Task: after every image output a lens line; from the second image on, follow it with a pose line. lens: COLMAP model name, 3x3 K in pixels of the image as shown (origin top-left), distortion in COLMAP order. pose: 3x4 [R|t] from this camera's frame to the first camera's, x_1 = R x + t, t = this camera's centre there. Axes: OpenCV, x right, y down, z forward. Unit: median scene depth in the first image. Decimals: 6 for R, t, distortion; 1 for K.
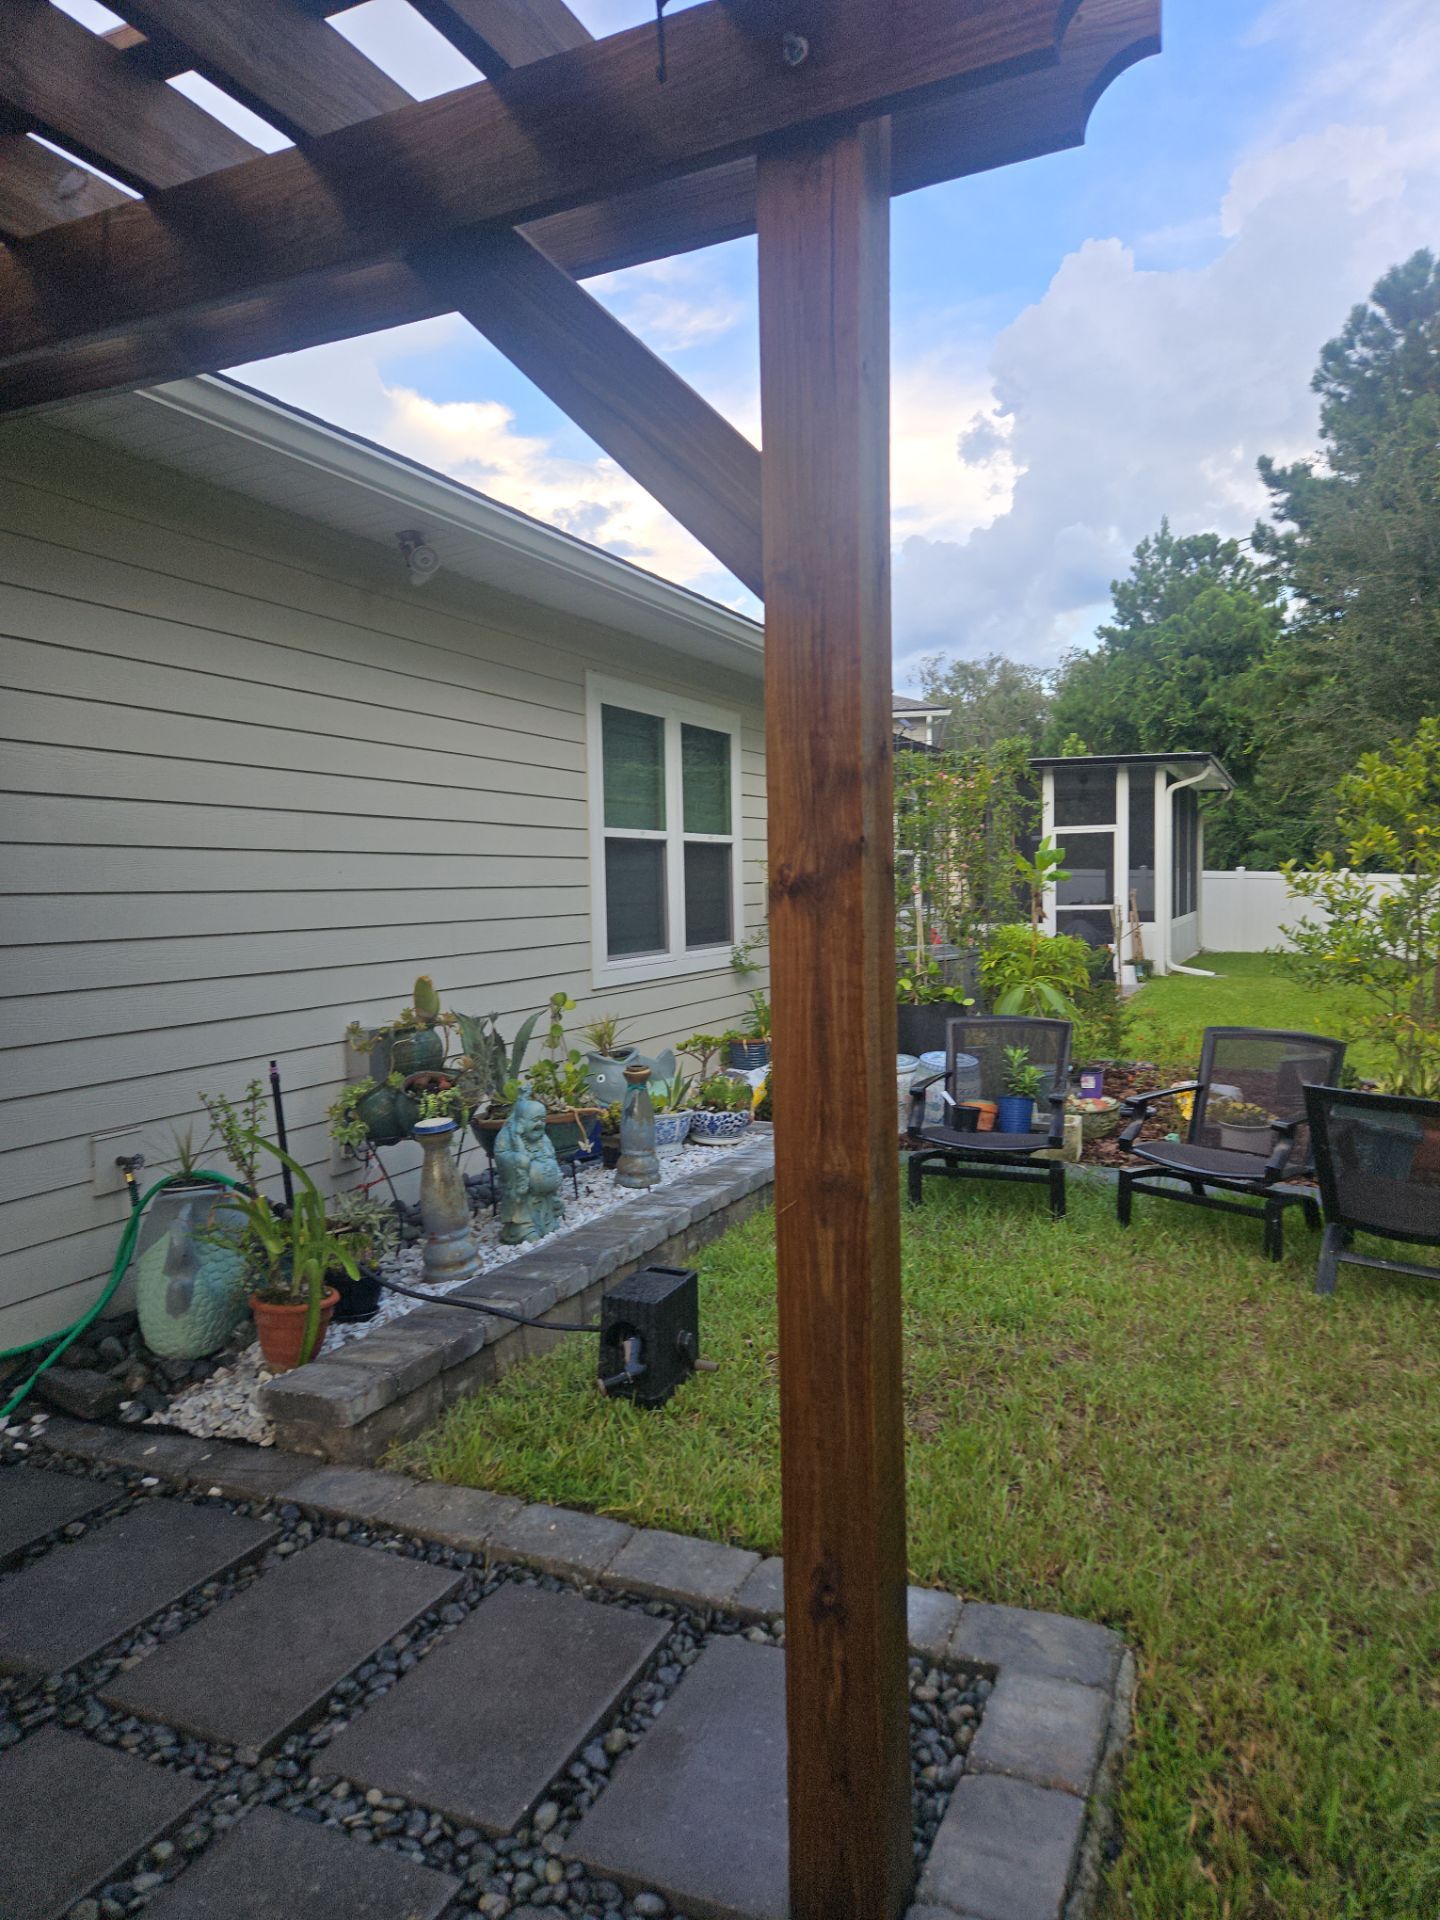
lens RADIAL K [[1292.1, 0, 700.0], [0, 1292.1, 958.0], [0, 0, 1]] dist [0.076468, -0.054712]
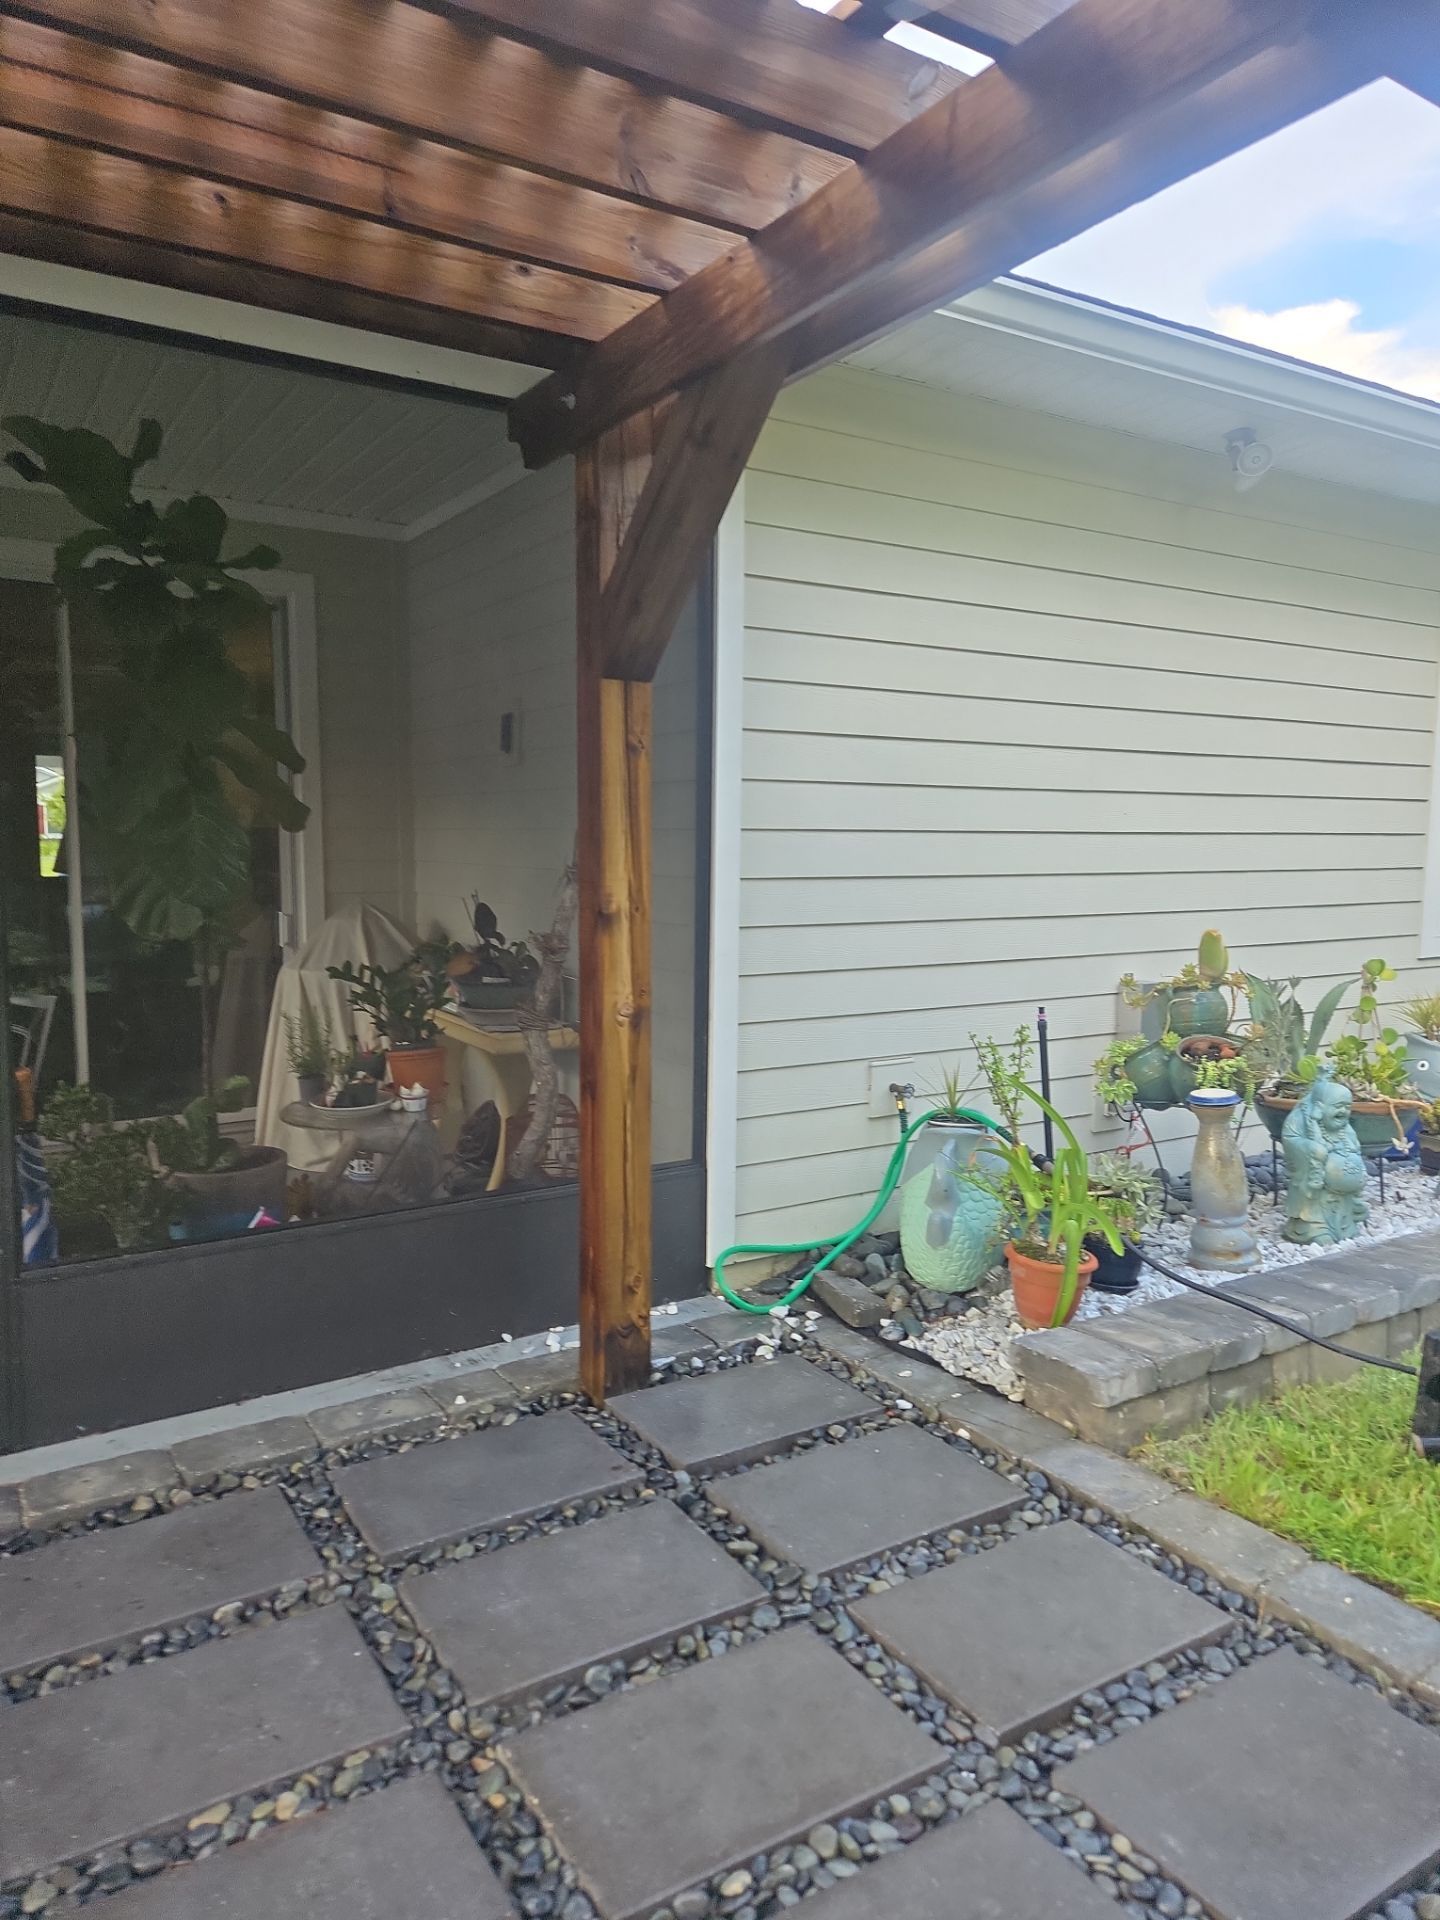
lens RADIAL K [[1292.1, 0, 698.9], [0, 1292.1, 961.4], [0, 0, 1]] dist [0.076468, -0.054712]
pose [[0.838708, 0.078047, -0.538960, -0.027944], [-0.055197, 0.996763, 0.058446, 0.003559], [0.541777, -0.019270, 0.840301, 0.060381]]
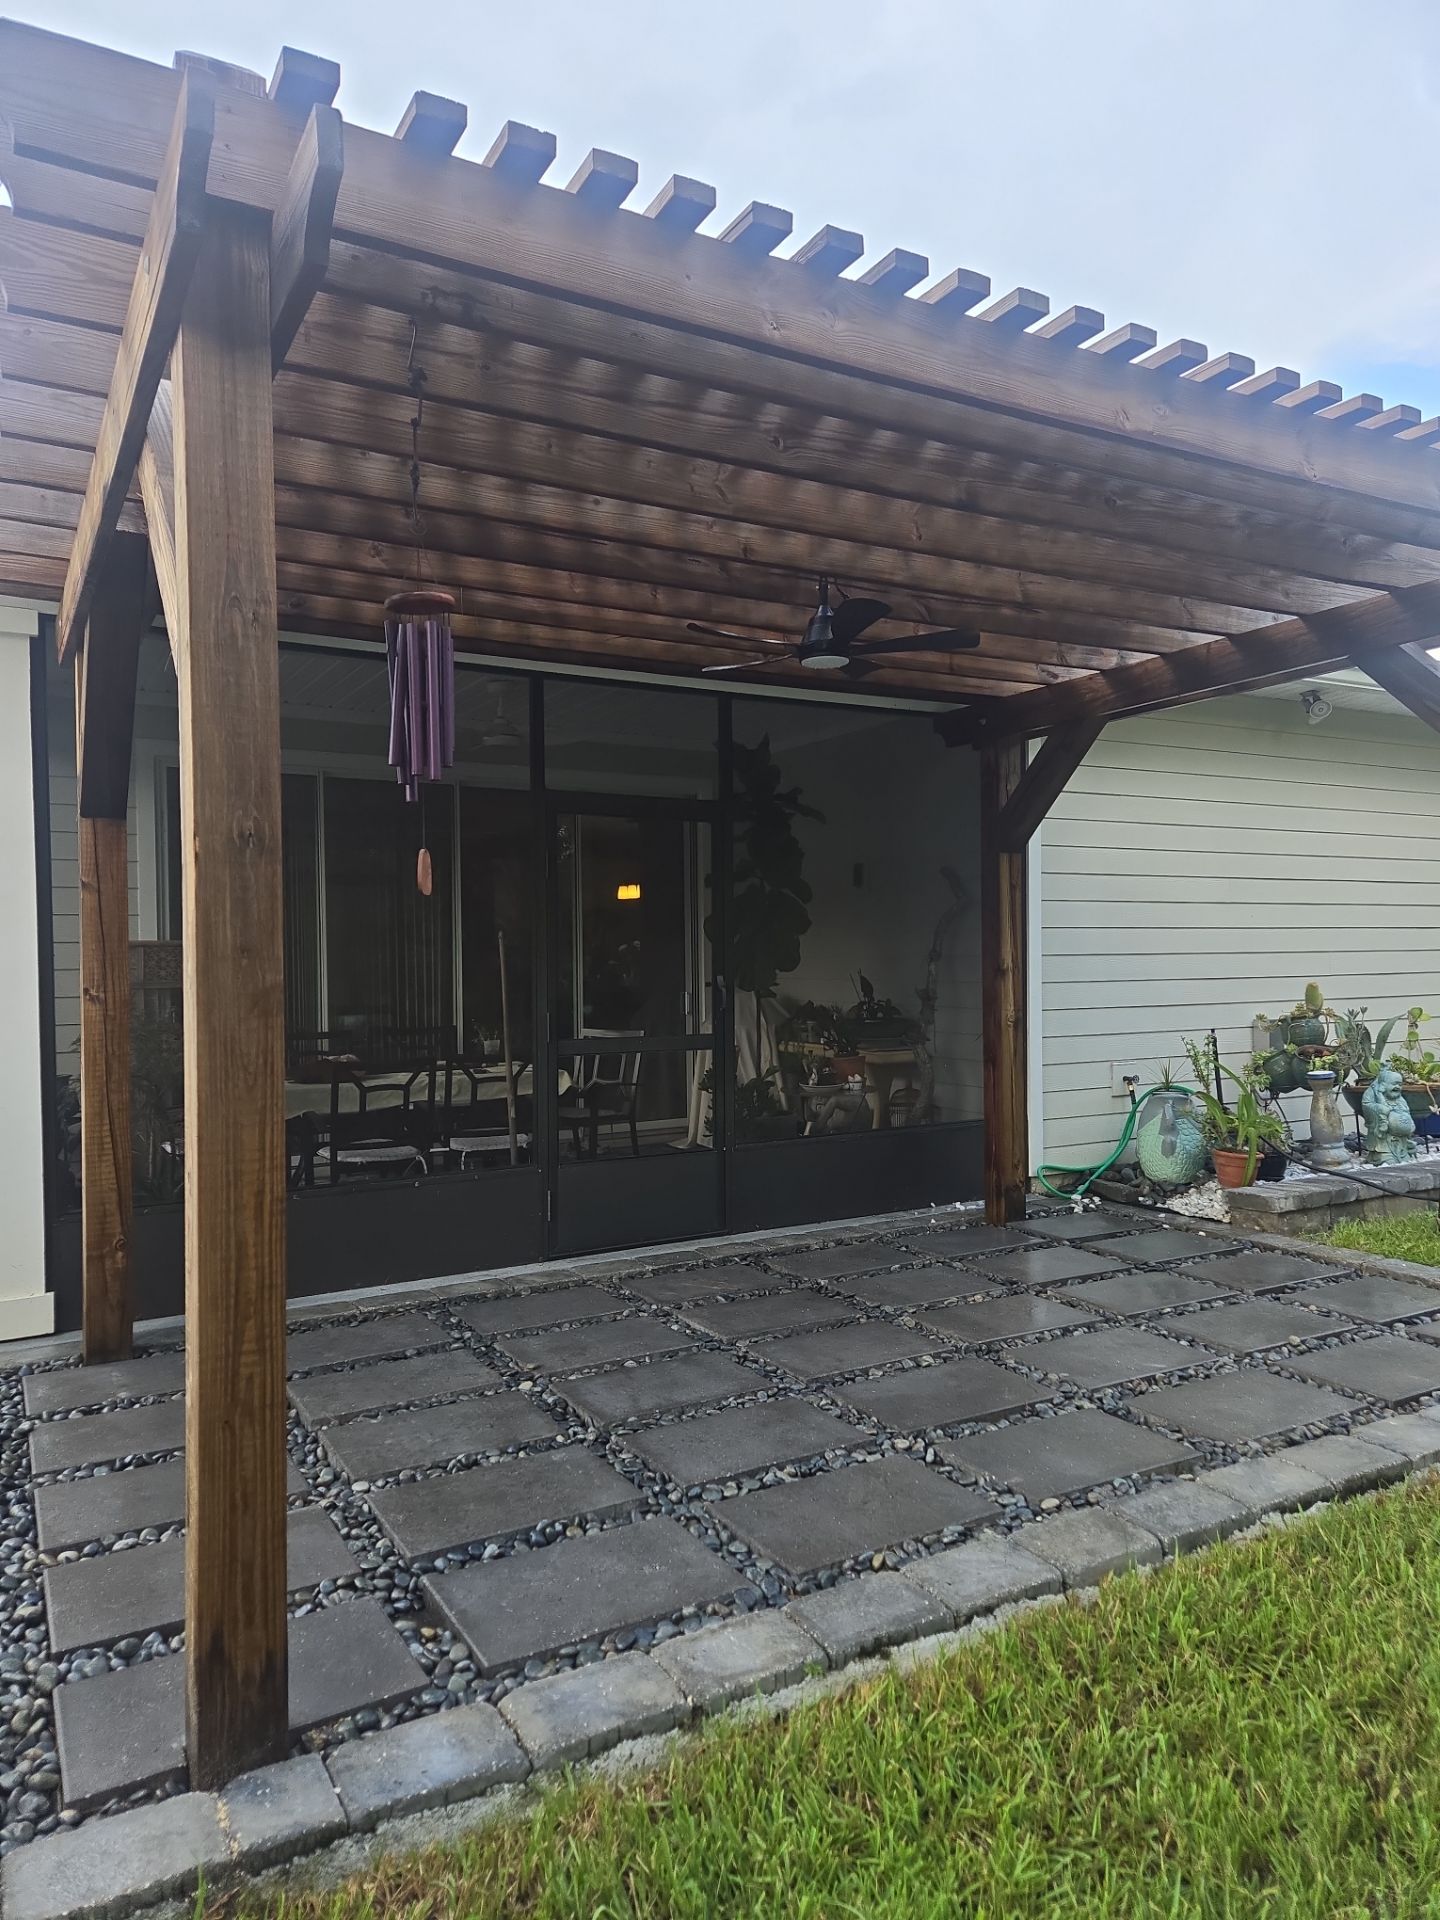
lens RADIAL K [[1292.1, 0, 699.3], [0, 1292.1, 962.0], [0, 0, 1]] dist [0.076468, -0.054712]
pose [[0.817755, 0.014966, -0.575372, 0.108134], [-0.039546, 0.998761, -0.030225, 0.082724], [0.574207, 0.047471, 0.817333, -0.868854]]
